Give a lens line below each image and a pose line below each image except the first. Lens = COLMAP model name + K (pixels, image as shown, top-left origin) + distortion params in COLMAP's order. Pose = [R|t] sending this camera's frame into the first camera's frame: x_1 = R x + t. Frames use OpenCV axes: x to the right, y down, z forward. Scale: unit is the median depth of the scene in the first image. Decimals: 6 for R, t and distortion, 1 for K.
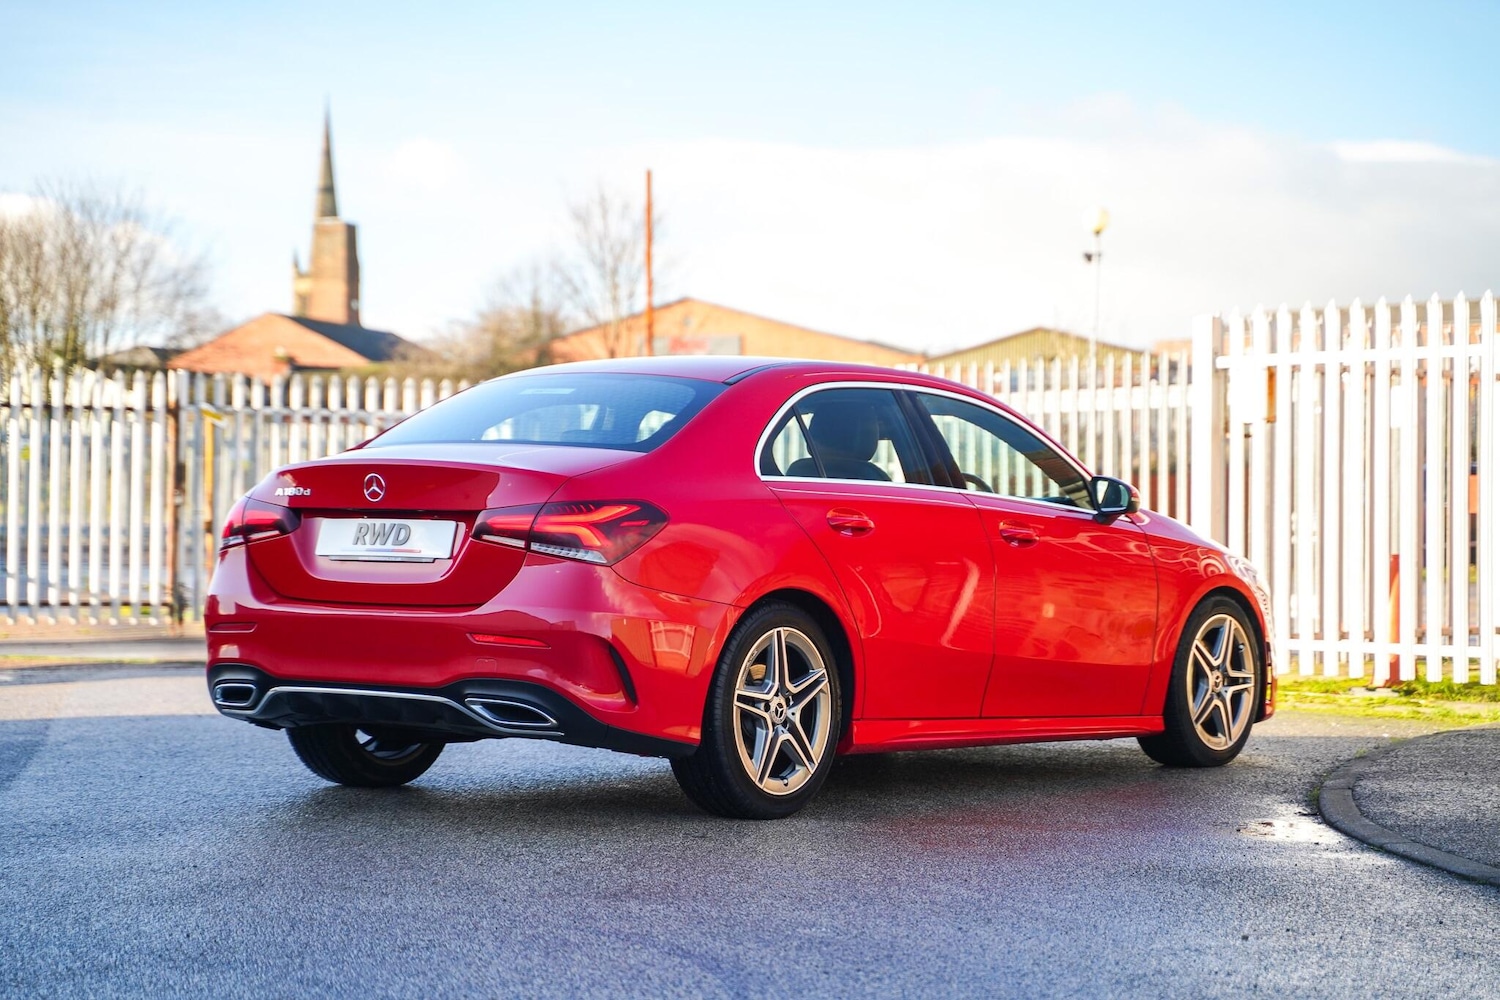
lens RADIAL K [[3258.7, 0, 756.9], [0, 3258.7, 558.5], [0, 0, 1]] dist [0.267716, 0.374866]
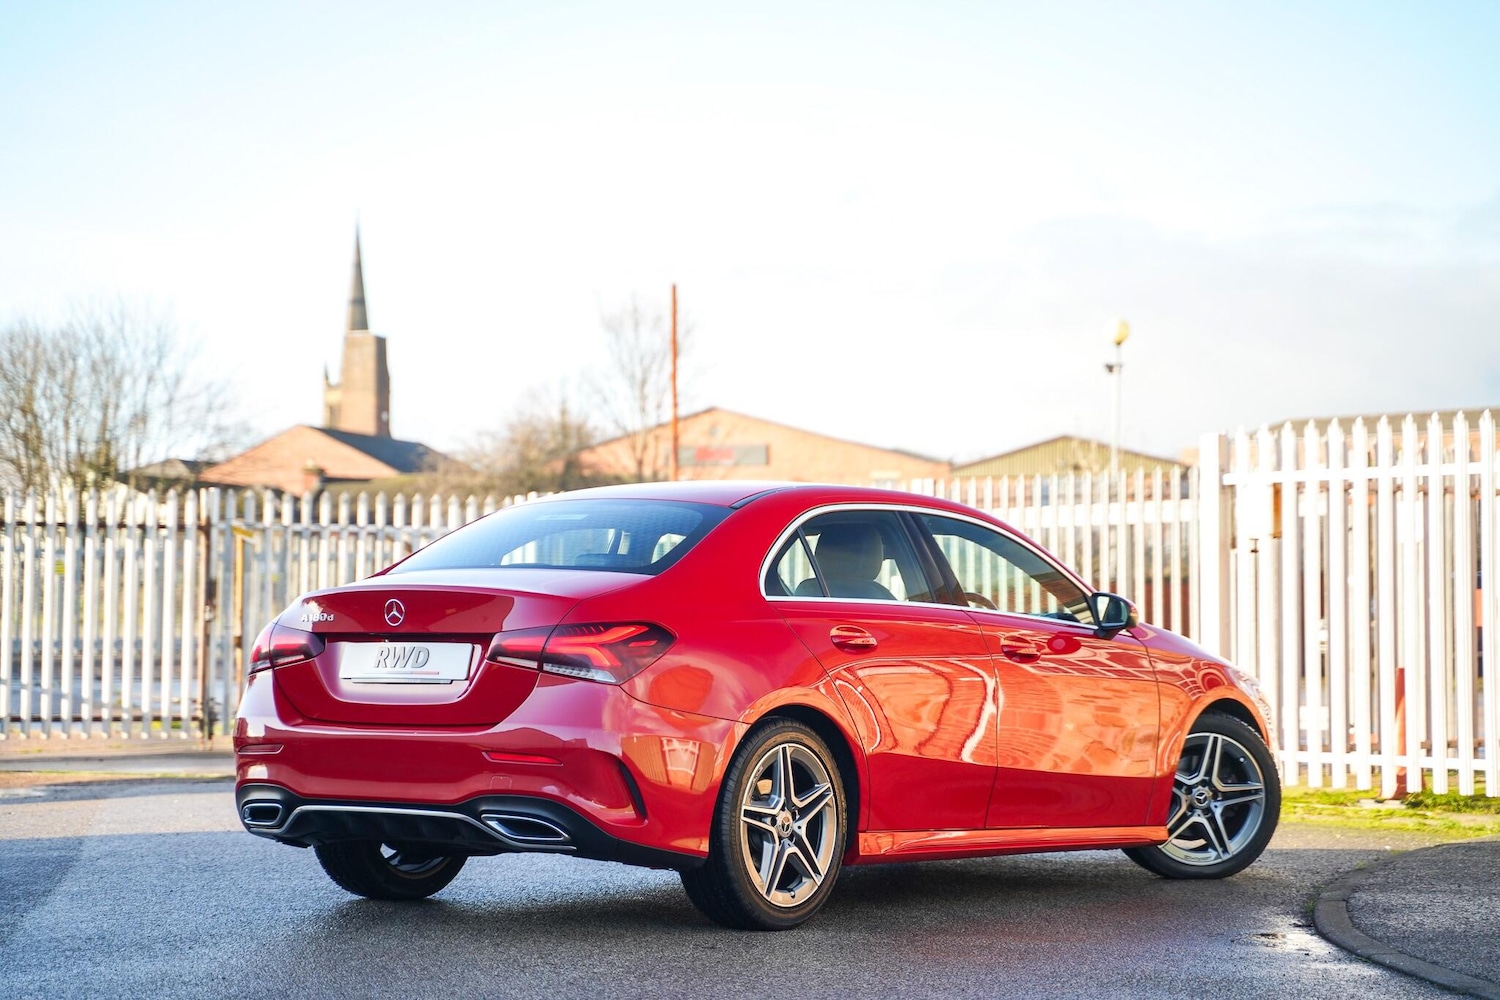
lens RADIAL K [[3283.6, 0, 719.4], [0, 3283.6, 540.7], [0, 0, 1]] dist [0.314940, -0.170600]
pose [[0.999764, -0.005501, -0.021033, 0.006974], [0.004701, 0.999271, -0.037896, -0.003229], [0.021226, 0.037789, 0.999060, -0.039608]]
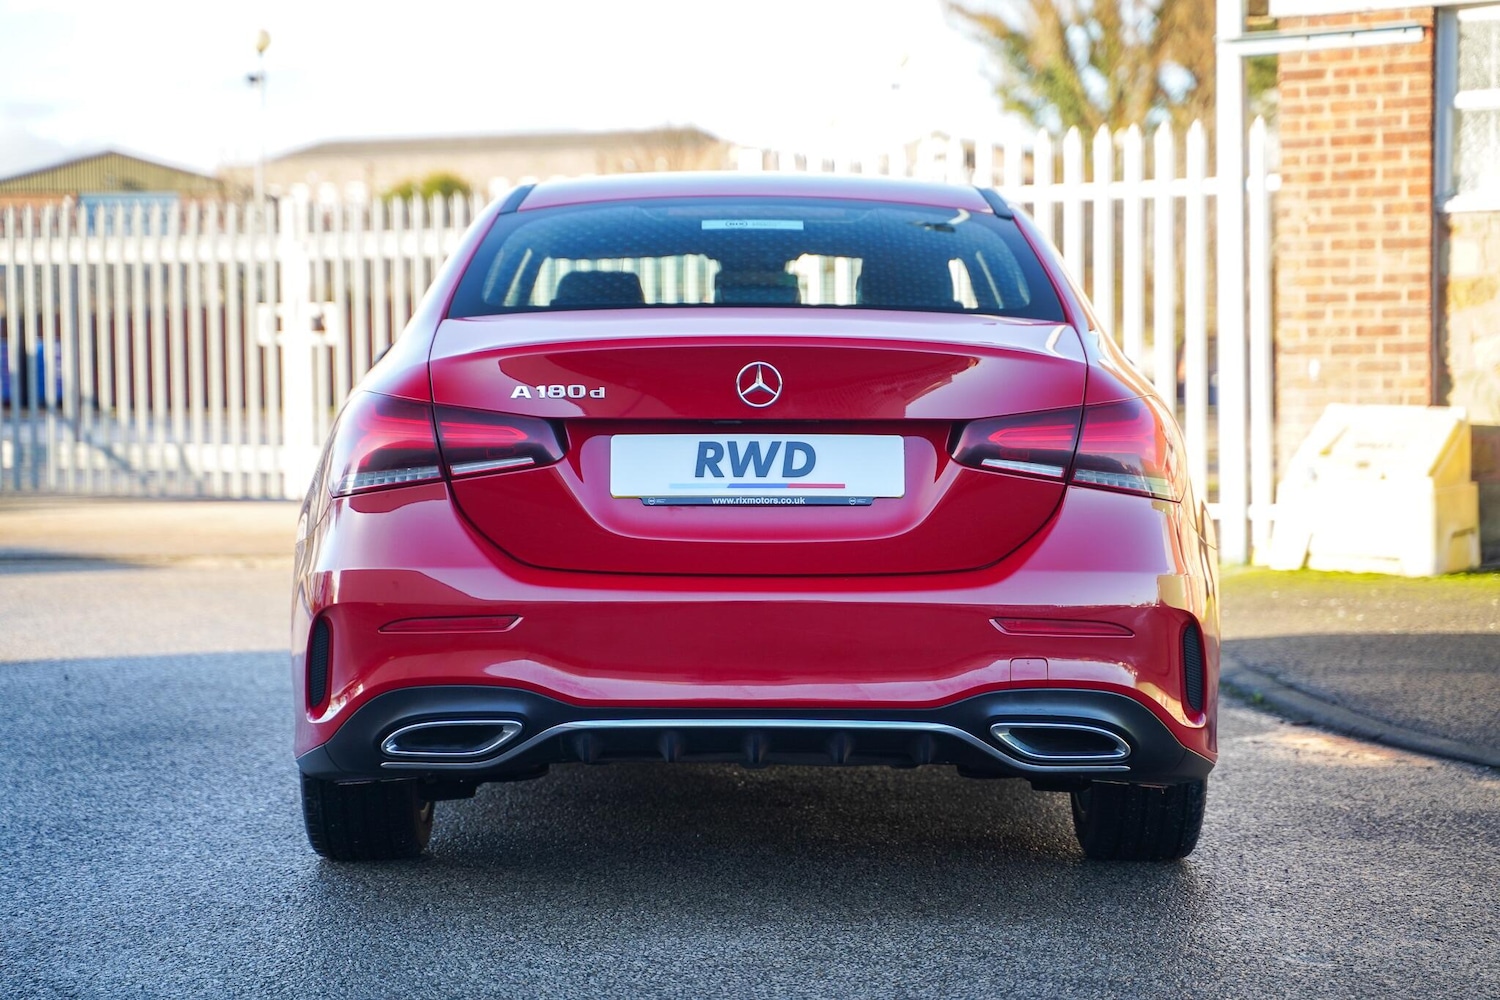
lens RADIAL K [[2789.5, 0, 891.9], [0, 2789.5, 502.3], [0, 0, 1]] dist [0.273602, 3.167044]
pose [[0.845284, -0.043187, 0.532569, -0.307159], [0.023157, 0.998753, 0.044238, -0.018121], [-0.533815, -0.025061, 0.845230, 0.449435]]
